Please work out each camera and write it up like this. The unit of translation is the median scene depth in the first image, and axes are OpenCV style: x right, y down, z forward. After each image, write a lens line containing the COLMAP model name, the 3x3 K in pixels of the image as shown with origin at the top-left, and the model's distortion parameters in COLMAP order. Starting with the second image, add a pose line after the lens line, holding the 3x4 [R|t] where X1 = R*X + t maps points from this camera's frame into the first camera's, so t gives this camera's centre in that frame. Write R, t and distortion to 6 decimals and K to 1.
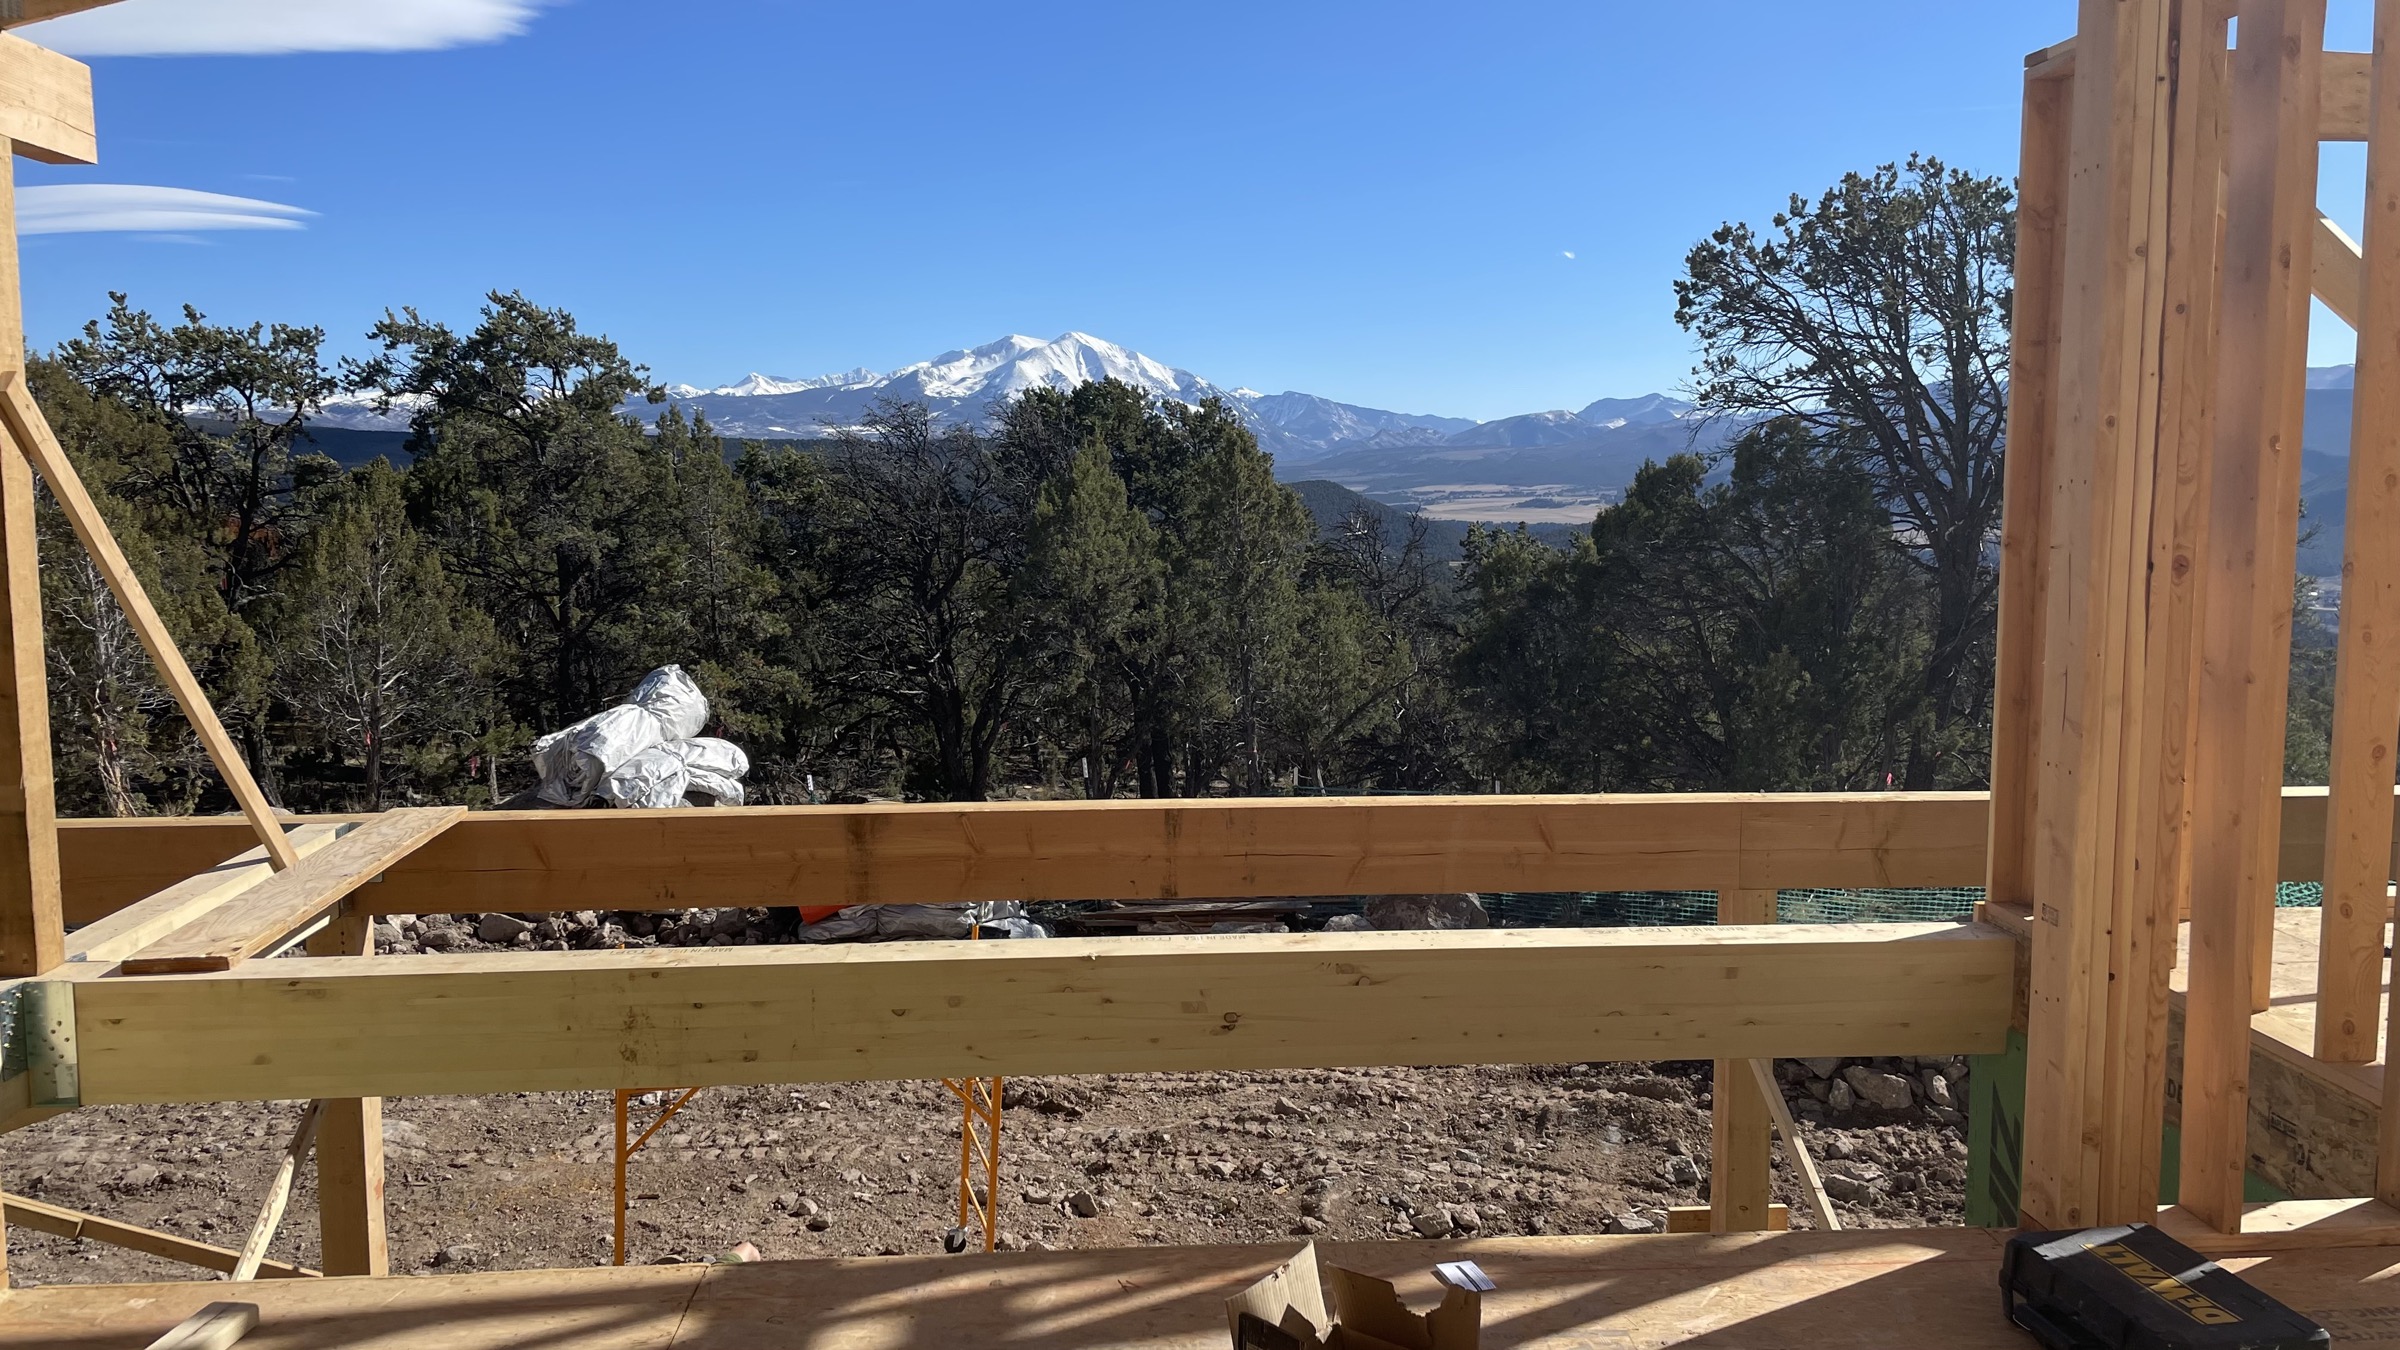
lens RADIAL K [[1804.5, 0, 1224.4], [0, 1804.5, 675.8], [0, 0, 1]] dist [0.054589, -0.045655]
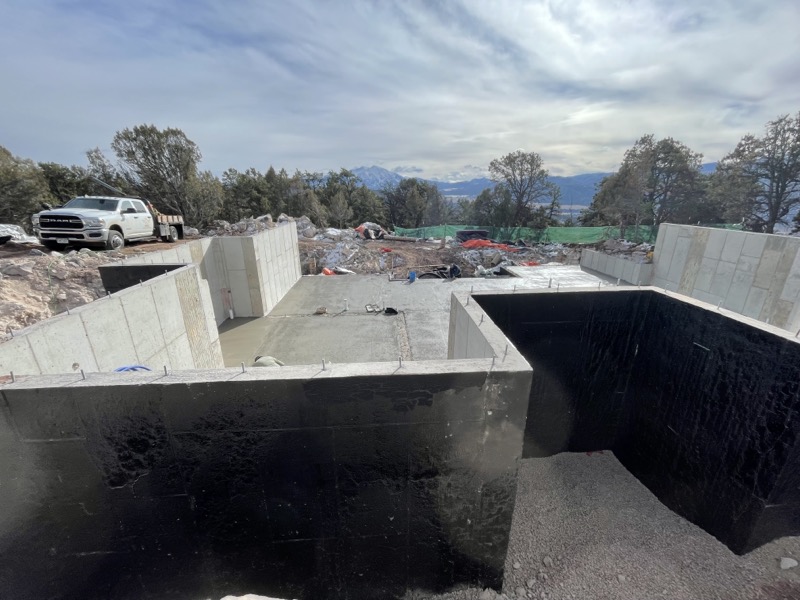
lens RADIAL K [[320.5, 0, 397.1], [0, 320.5, 303.2], [0, 0, 1]] dist [-0.002171, 0.000187]
pose [[0.999930, -0.001900, -0.011647, -0.150655], [0.004389, 0.976027, 0.217606, 0.073344], [0.010954, -0.217642, 0.975967, -0.562744]]
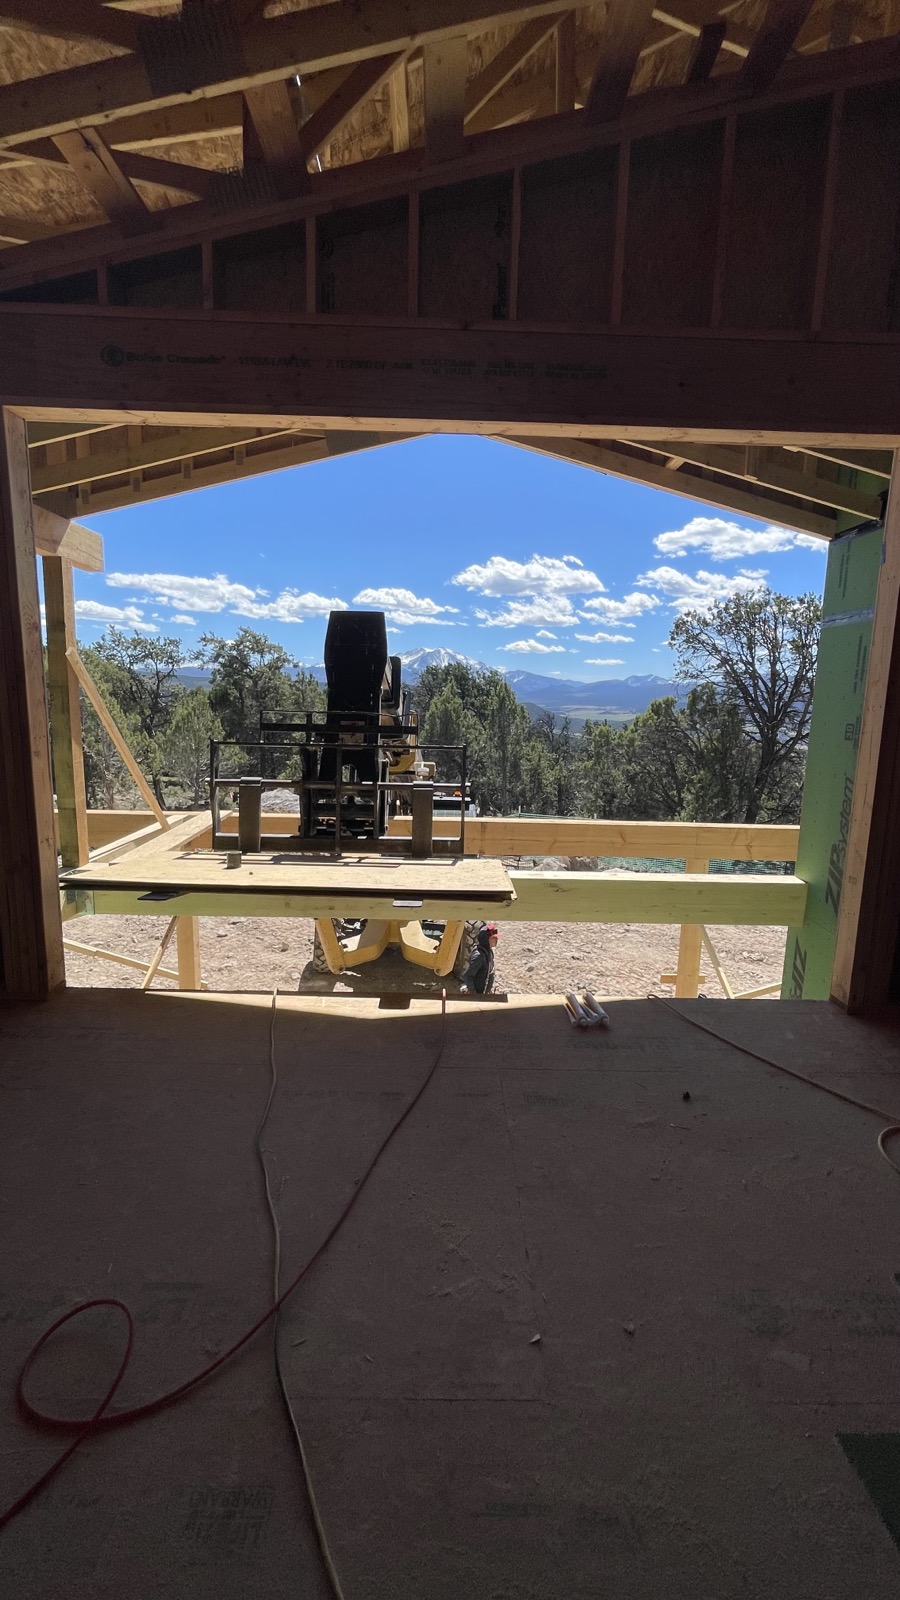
lens RADIAL K [[640.2, 0, 459.7], [0, 640.2, 808.5], [0, 0, 1]] dist [-0.004677, 0.000759]
pose [[0.998281, 0.035127, -0.046913, -0.008609], [-0.032351, 0.997754, 0.058661, -0.000212], [0.048868, -0.057042, 0.997175, 0.019245]]
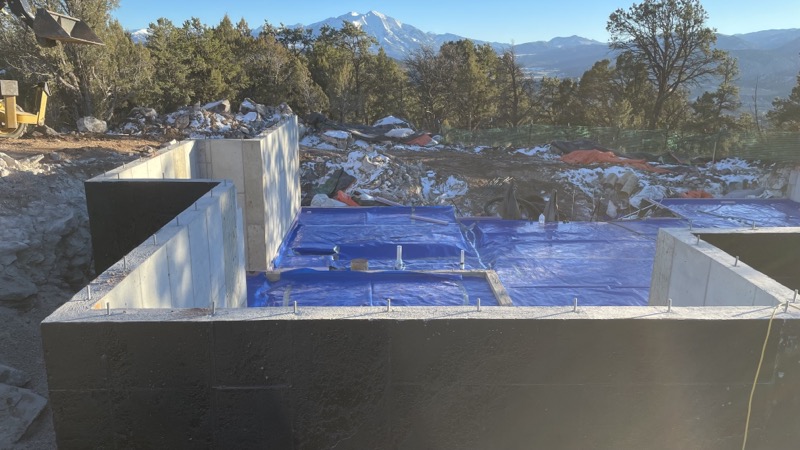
lens RADIAL K [[601.5, 0, 396.5], [0, 601.5, 223.9], [0, 0, 1]] dist [0.054589, -0.045655]
pose [[0.999329, 0.020334, -0.030457, -0.229671], [-0.015493, 0.988337, 0.151494, 0.070107], [0.033182, -0.150921, 0.987989, -0.632132]]
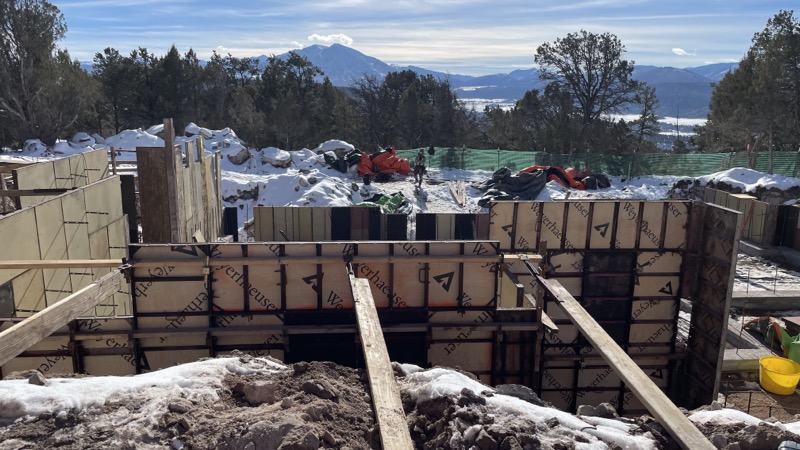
lens RADIAL K [[601.5, 0, 392.2], [0, 601.5, 222.6], [0, 0, 1]] dist [0.054589, -0.045655]
pose [[0.999804, 0.010091, 0.017024, -0.167133], [-0.011755, 0.994848, 0.100698, 0.083377], [-0.015920, -0.100878, 0.994771, -0.698104]]
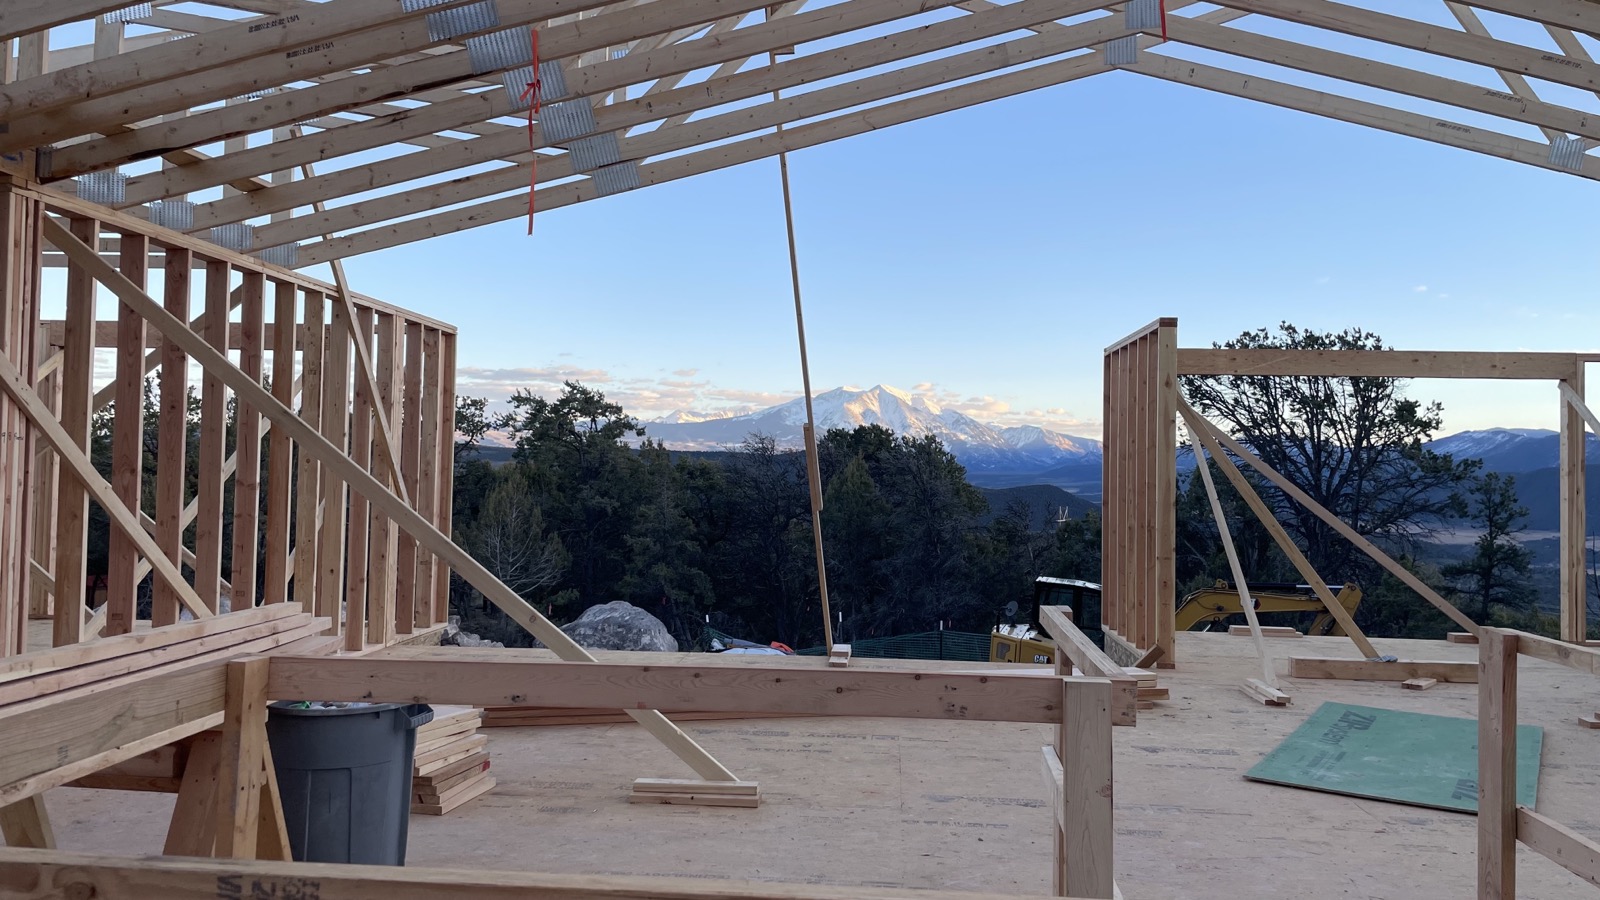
lens RADIAL K [[1203.0, 0, 809.2], [0, 1203.0, 444.2], [0, 0, 1]] dist [0.054589, -0.045655]
pose [[0.990050, 0.018142, -0.139541, 0.059141], [-0.037145, 0.990175, -0.134811, 0.032521], [0.135724, 0.138653, 0.980997, -0.293211]]
